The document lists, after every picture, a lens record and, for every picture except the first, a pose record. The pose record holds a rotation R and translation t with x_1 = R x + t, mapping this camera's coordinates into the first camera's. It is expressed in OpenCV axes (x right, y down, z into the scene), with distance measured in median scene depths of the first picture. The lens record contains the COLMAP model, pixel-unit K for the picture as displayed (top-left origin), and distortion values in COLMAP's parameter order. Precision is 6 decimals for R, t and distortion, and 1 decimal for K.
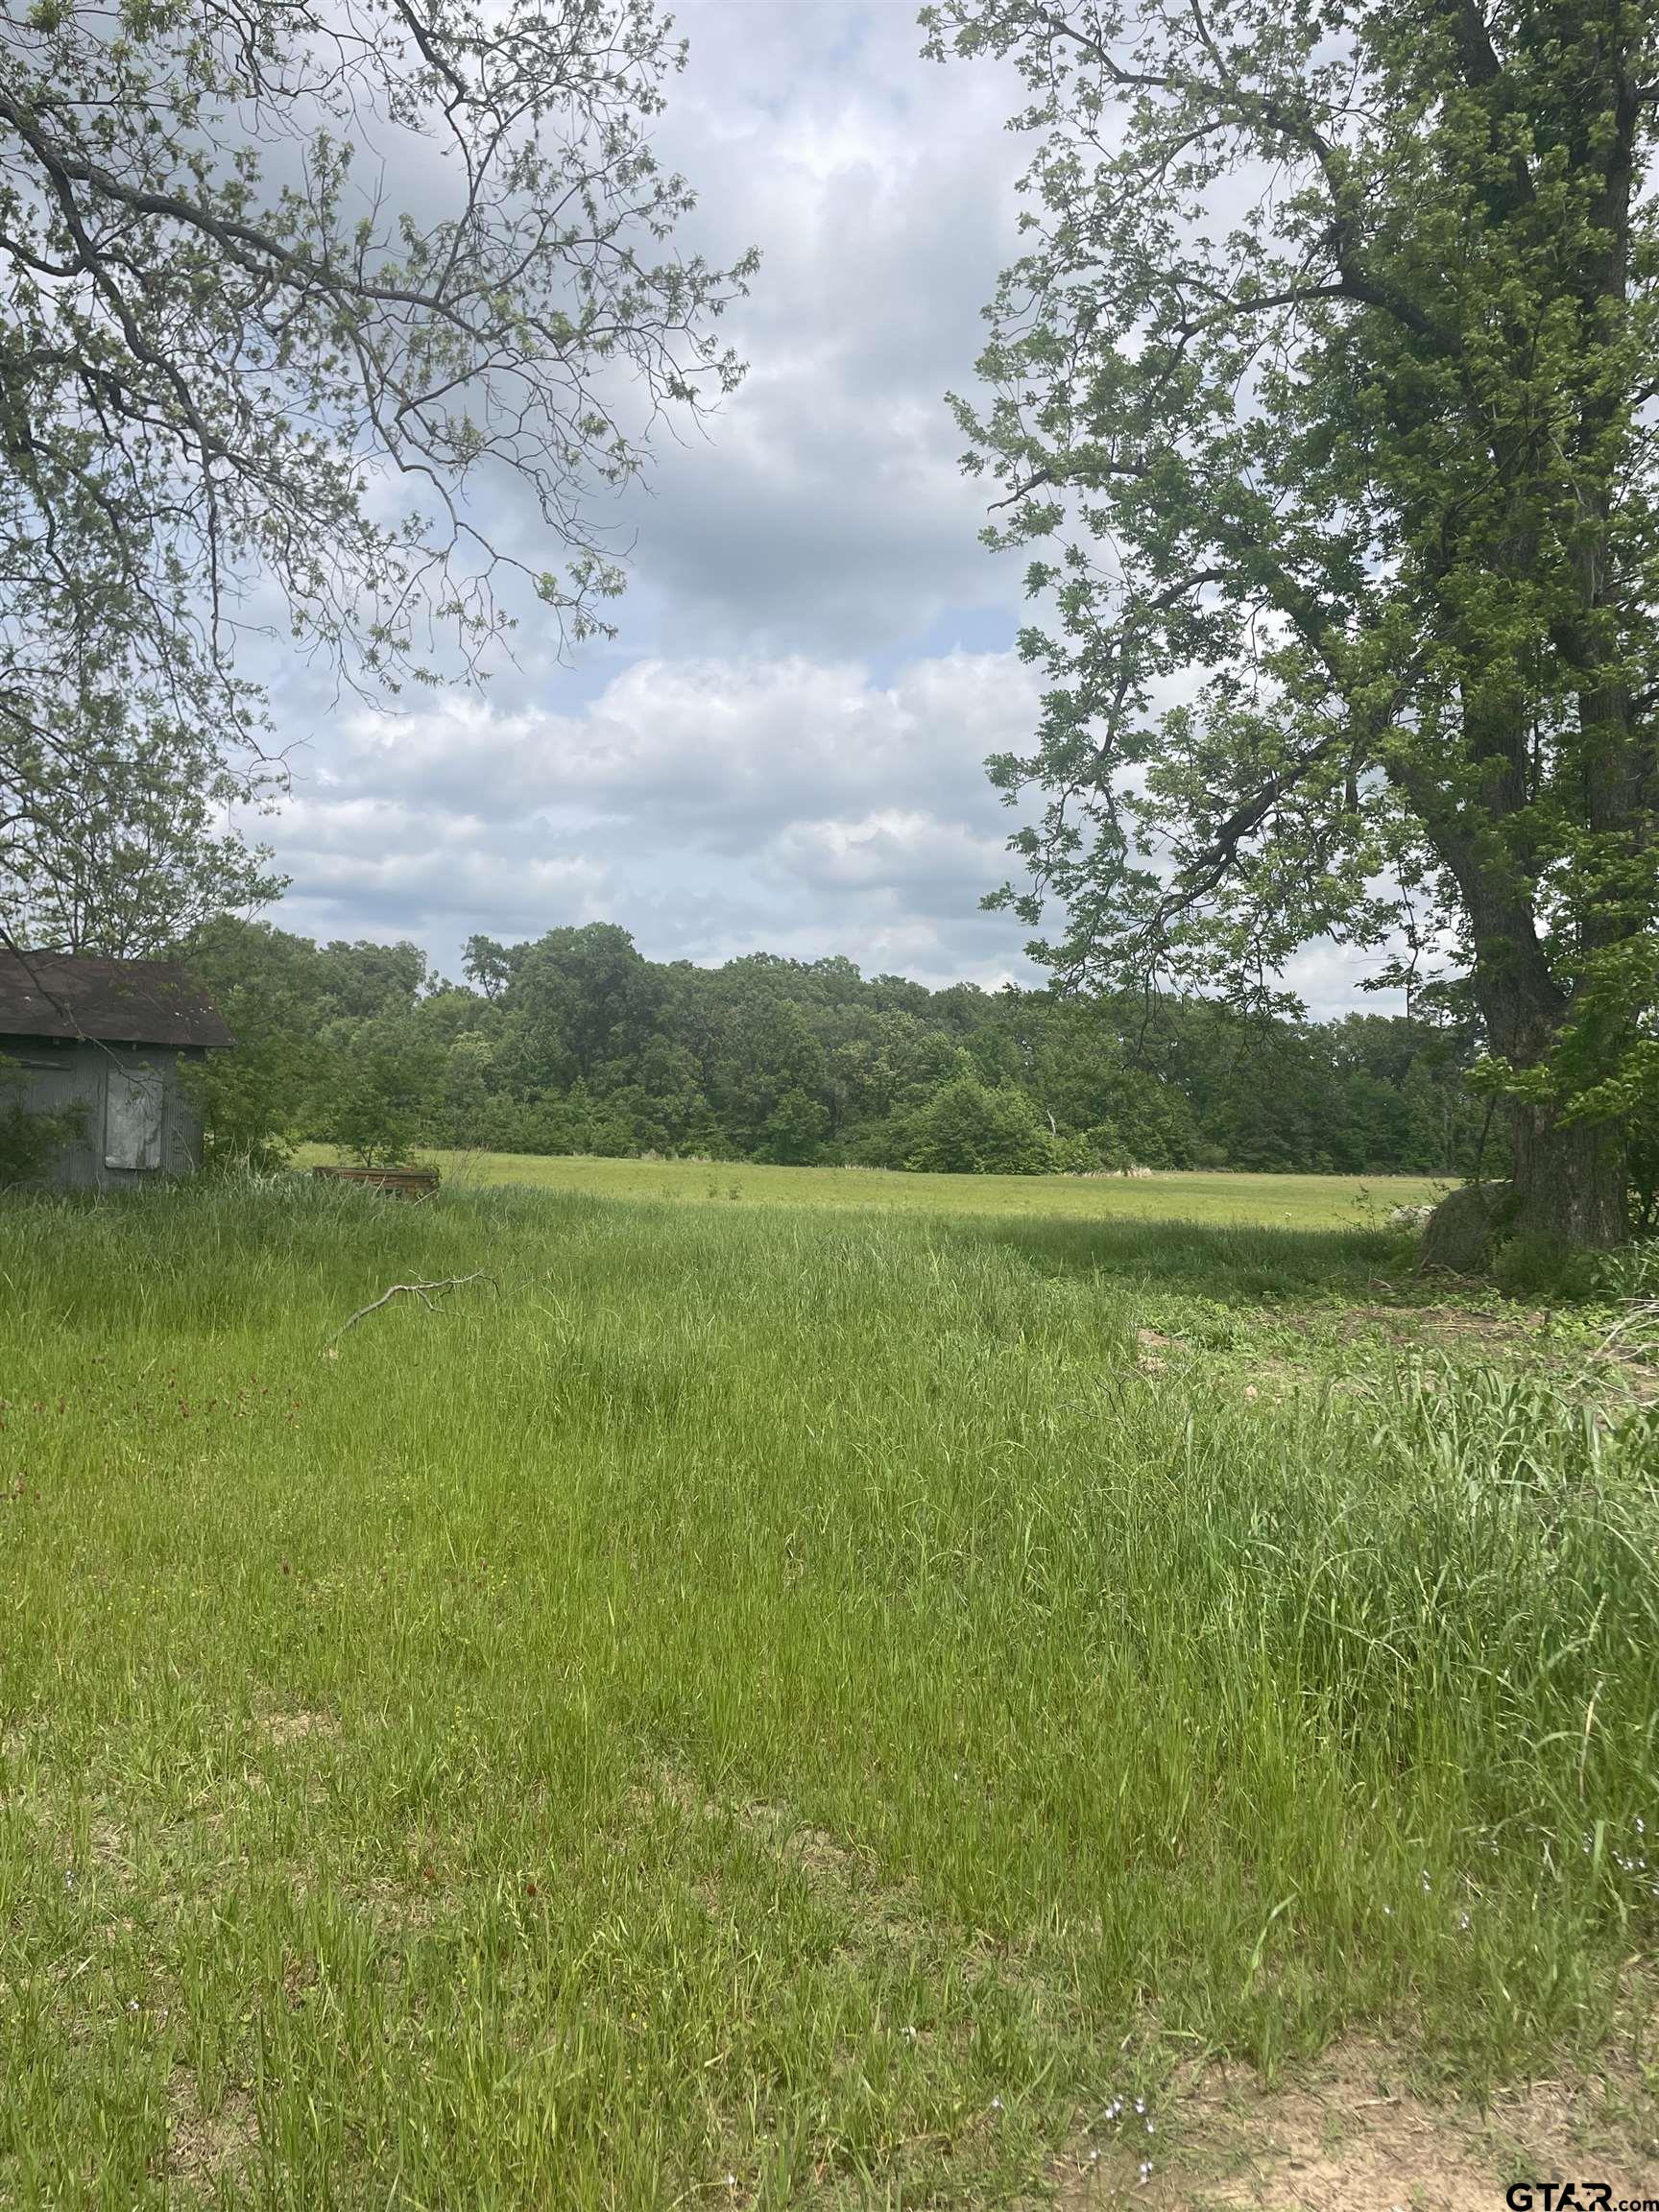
lens RADIAL K [[1665.4, 0, 818.0], [0, 1665.4, 1121.8], [0, 0, 1]] dist [0.098155, -0.114232]
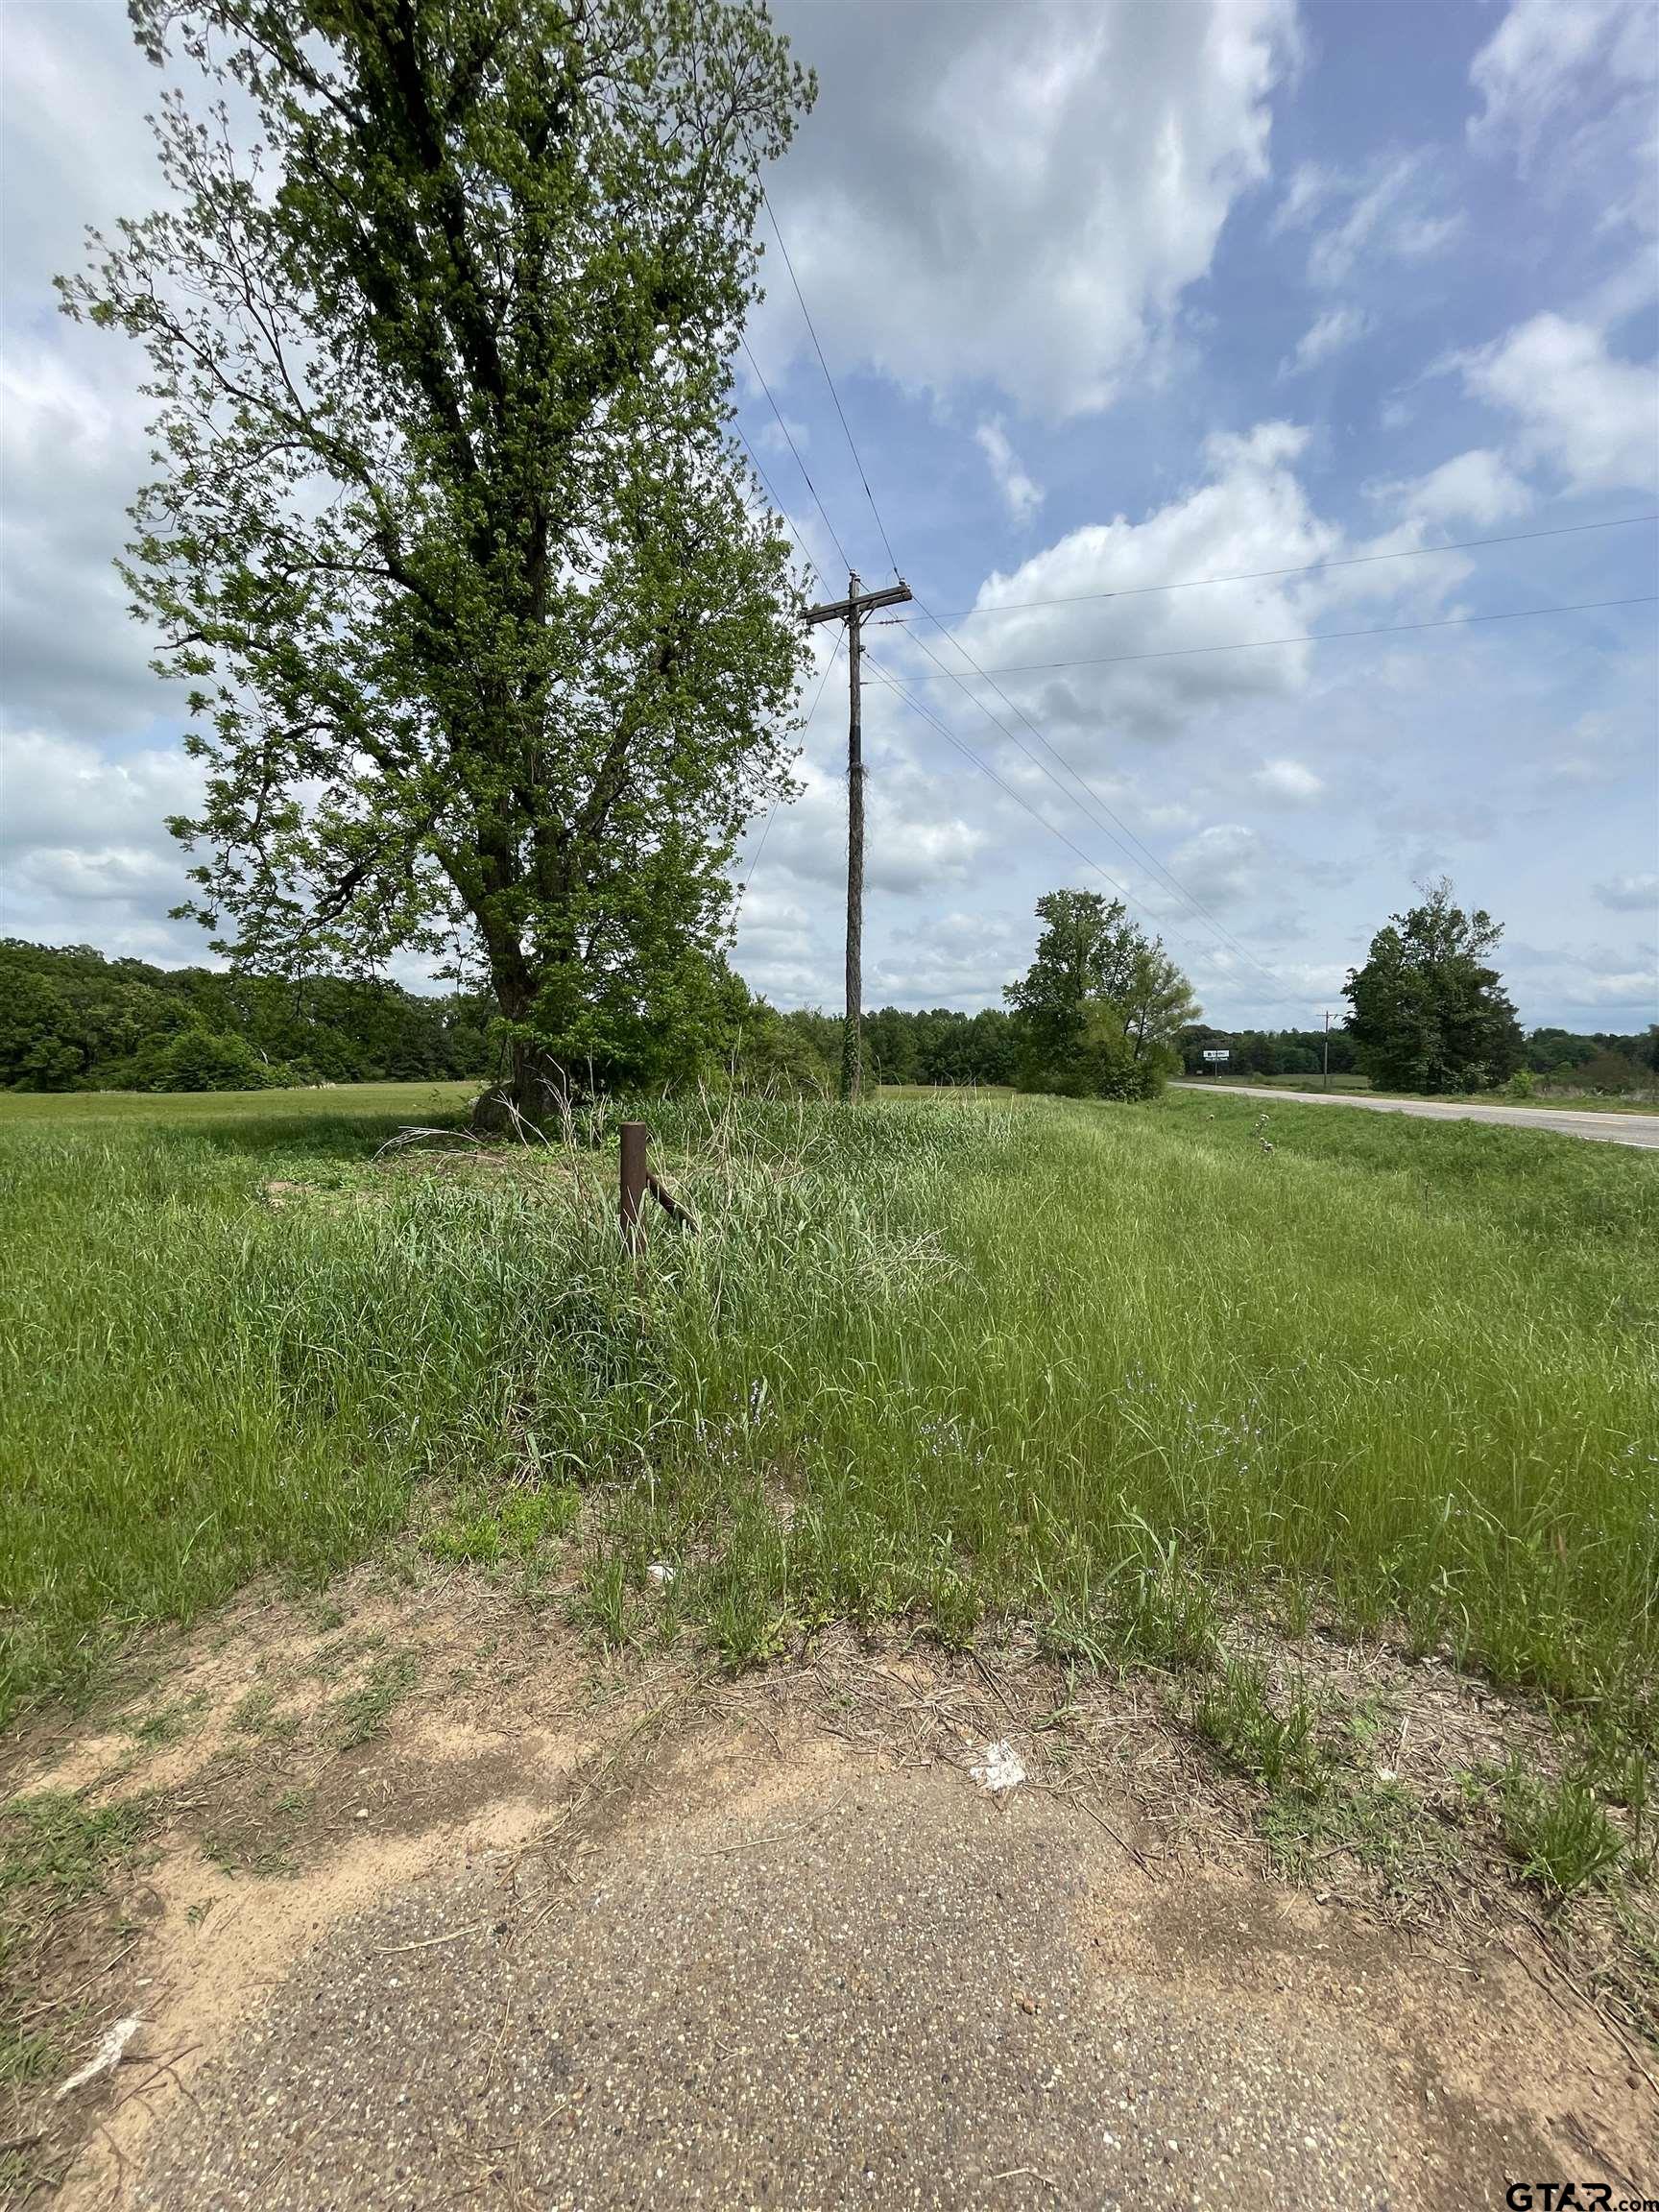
lens RADIAL K [[894.1, 0, 830.2], [0, 894.1, 1110.0], [0, 0, 1]] dist [-0.002740, 0.000066]
pose [[0.764640, -0.064288, 0.641243, 0.026611], [0.022099, 0.997042, 0.073607, -0.000098], [-0.644078, -0.042112, 0.763799, -0.008974]]
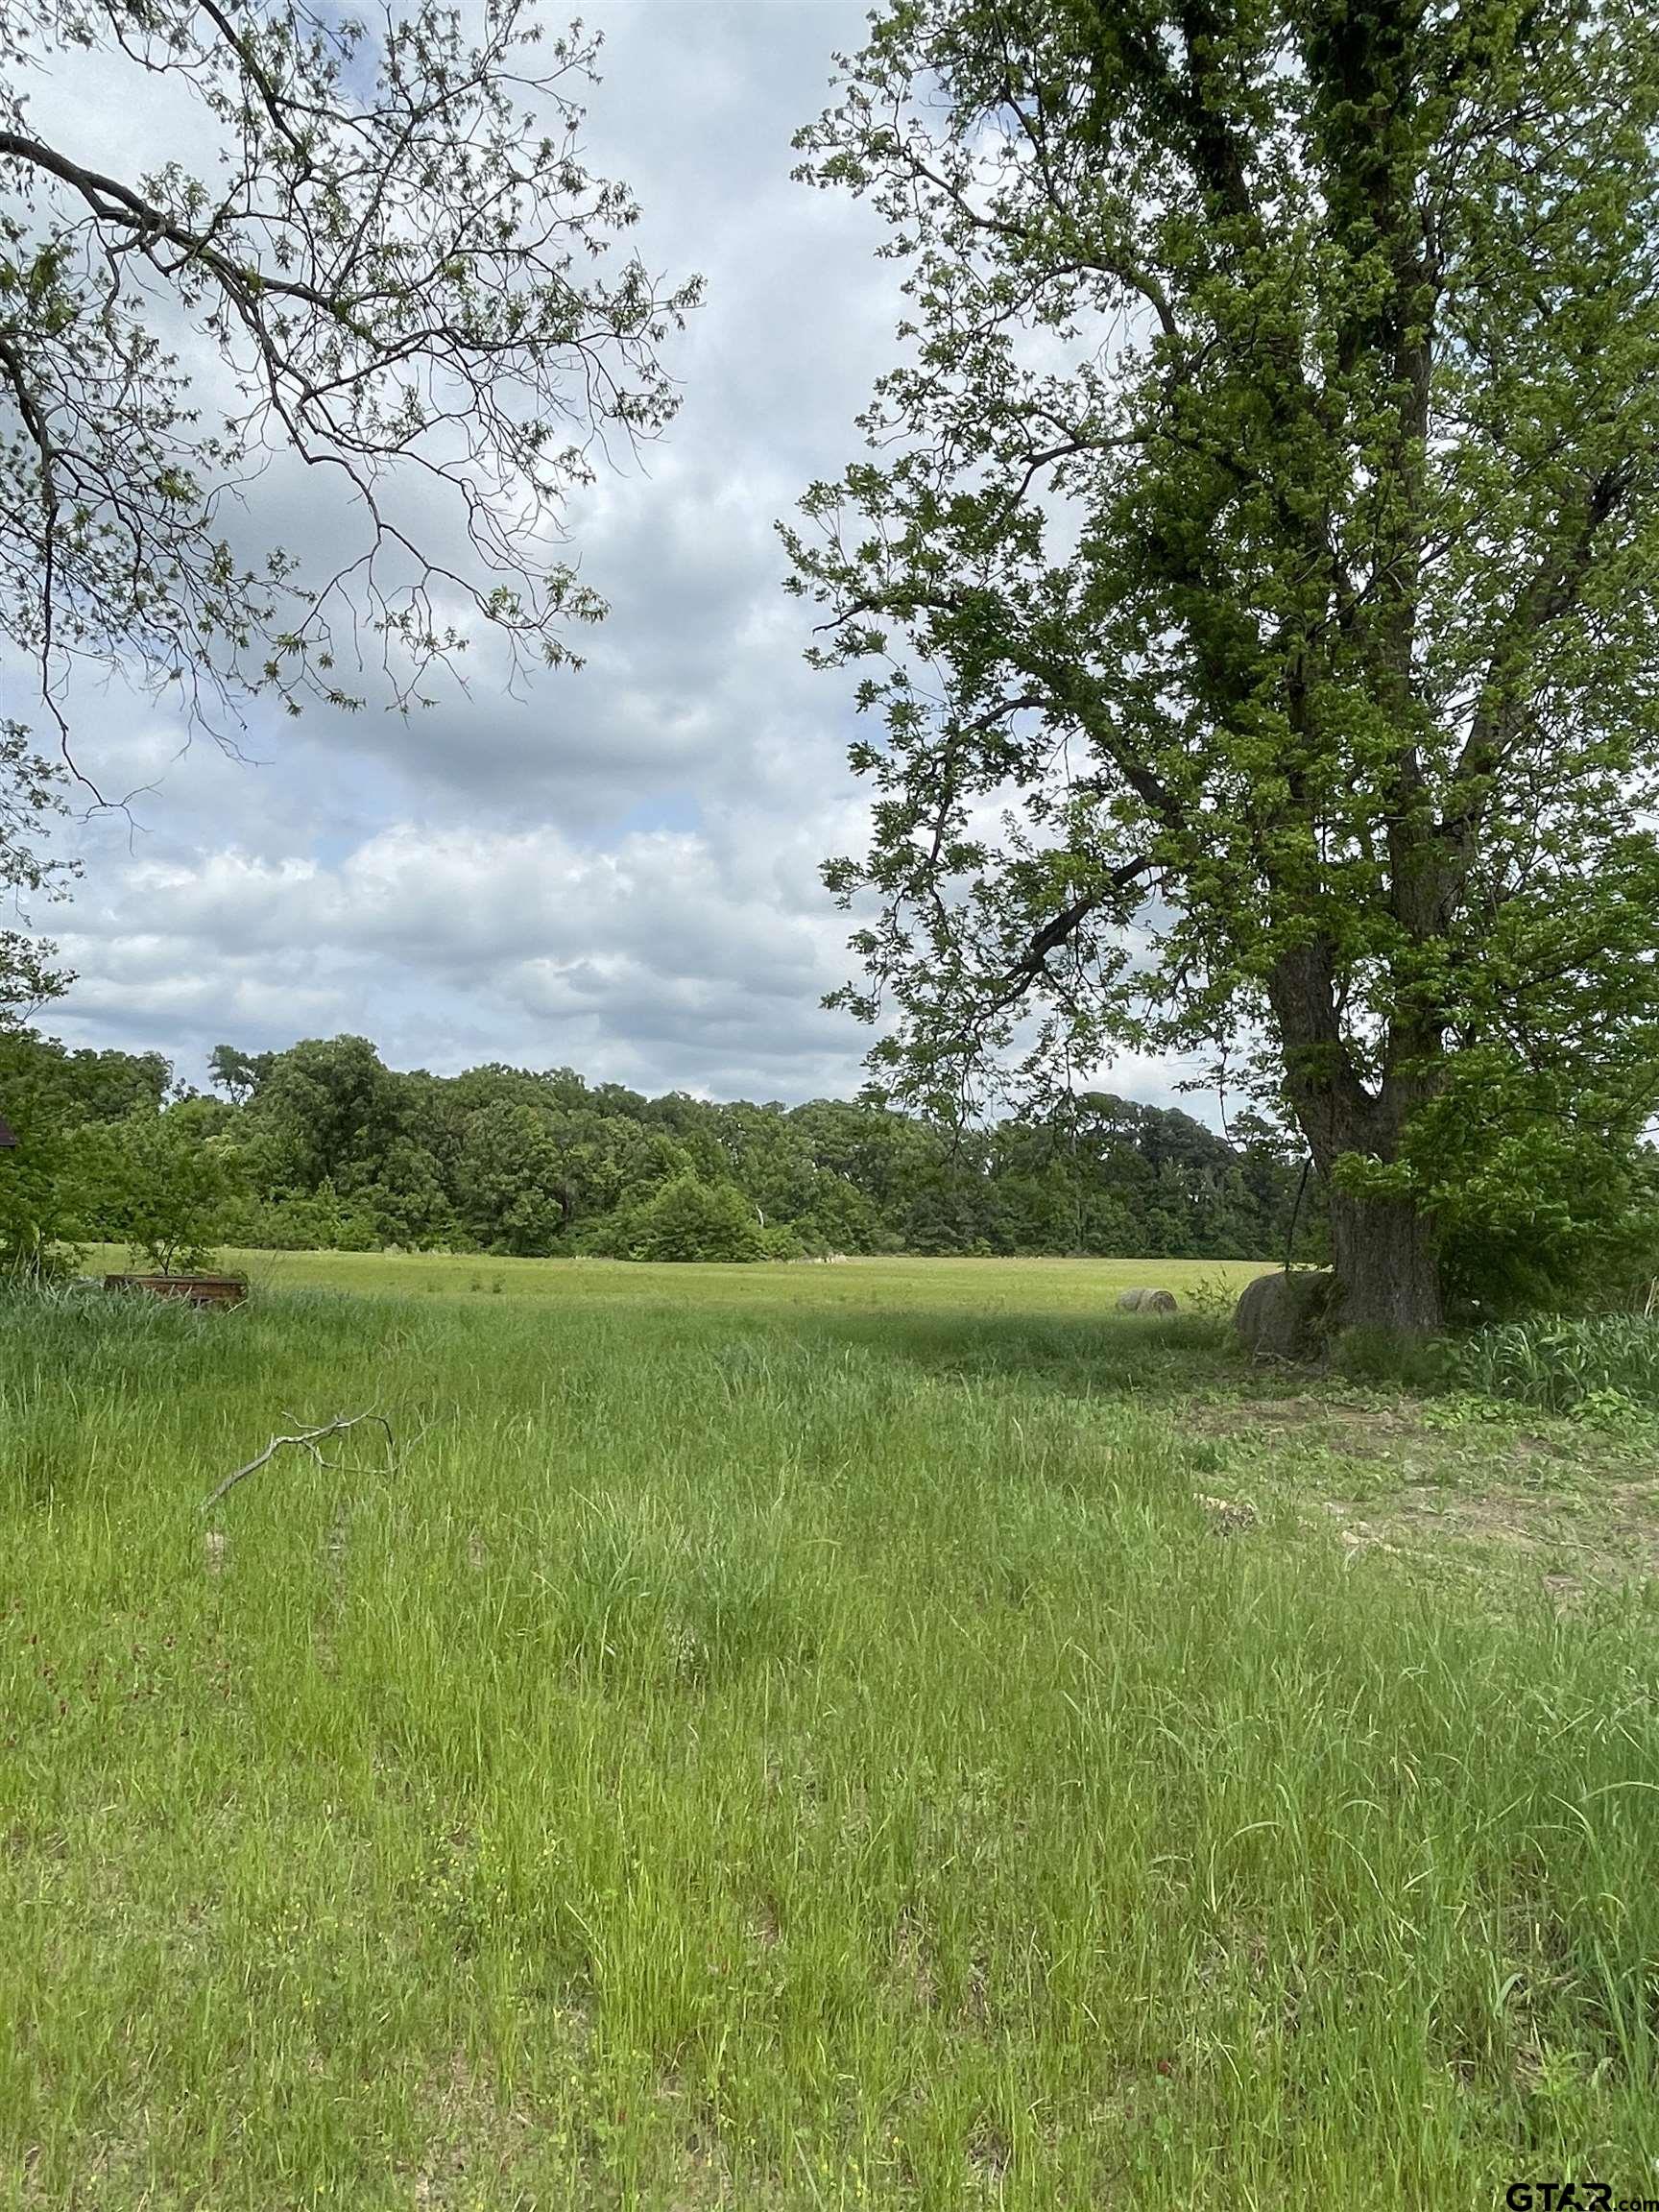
lens RADIAL K [[1466.7, 0, 813.0], [0, 1466.7, 1117.7], [0, 0, 1]] dist [0.001000, -0.004325]
pose [[0.982815, 0.003089, 0.184566, -0.068742], [0.009169, 0.997809, -0.065522, -0.003119], [-0.184364, 0.066088, 0.980634, 0.134341]]
